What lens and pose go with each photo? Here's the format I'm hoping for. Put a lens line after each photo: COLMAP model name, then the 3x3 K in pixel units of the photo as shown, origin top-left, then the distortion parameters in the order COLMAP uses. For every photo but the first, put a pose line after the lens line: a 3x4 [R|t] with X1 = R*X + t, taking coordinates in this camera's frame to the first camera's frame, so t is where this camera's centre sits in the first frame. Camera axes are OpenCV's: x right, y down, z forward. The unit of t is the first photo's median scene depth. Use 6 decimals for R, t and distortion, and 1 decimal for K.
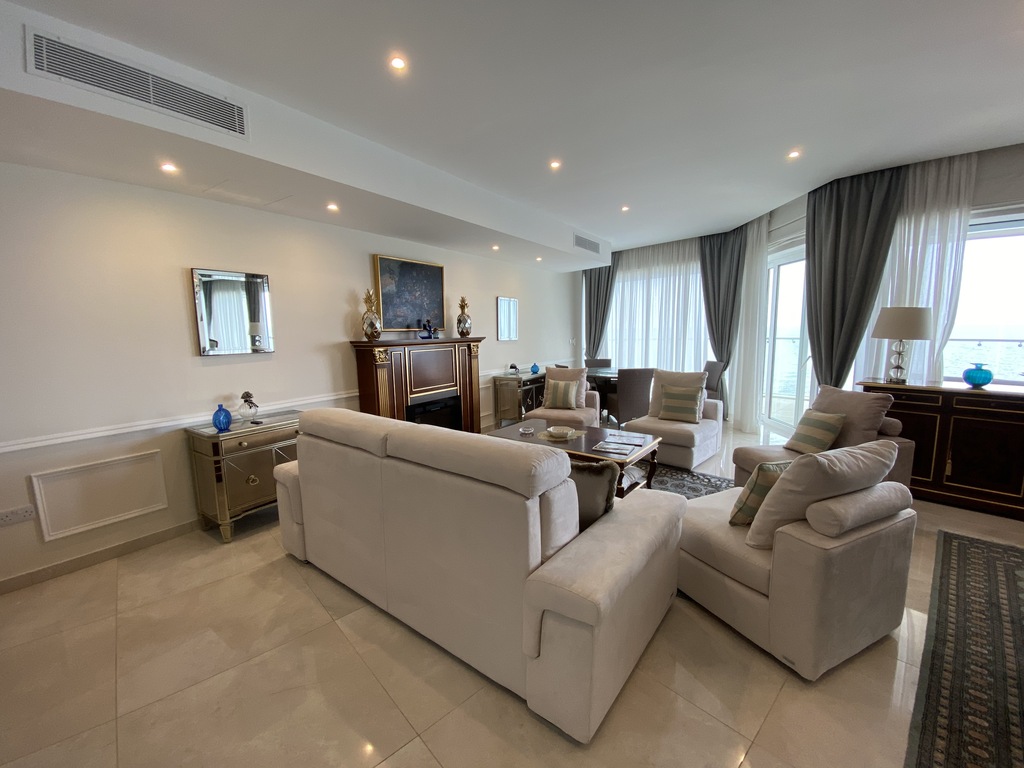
lens RADIAL K [[431.0, 0, 493.1], [0, 431.0, 385.1], [0, 0, 1]] dist [0.000209, -0.012052]
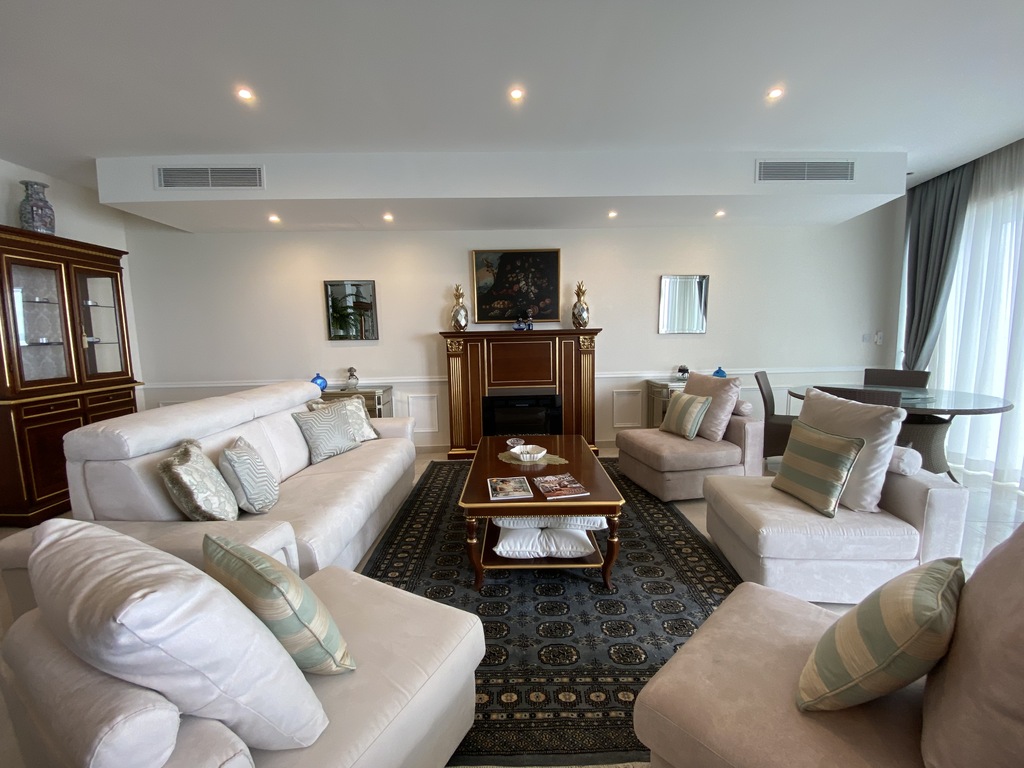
lens RADIAL K [[413.5, 0, 507.0], [0, 413.5, 389.4], [0, 0, 1]] dist [0.019240, -0.018334]
pose [[0.595657, 0.114431, -0.795046, 0.528859], [-0.094904, 0.992893, 0.071805, -0.038487], [0.797613, 0.032682, 0.602284, 0.398579]]
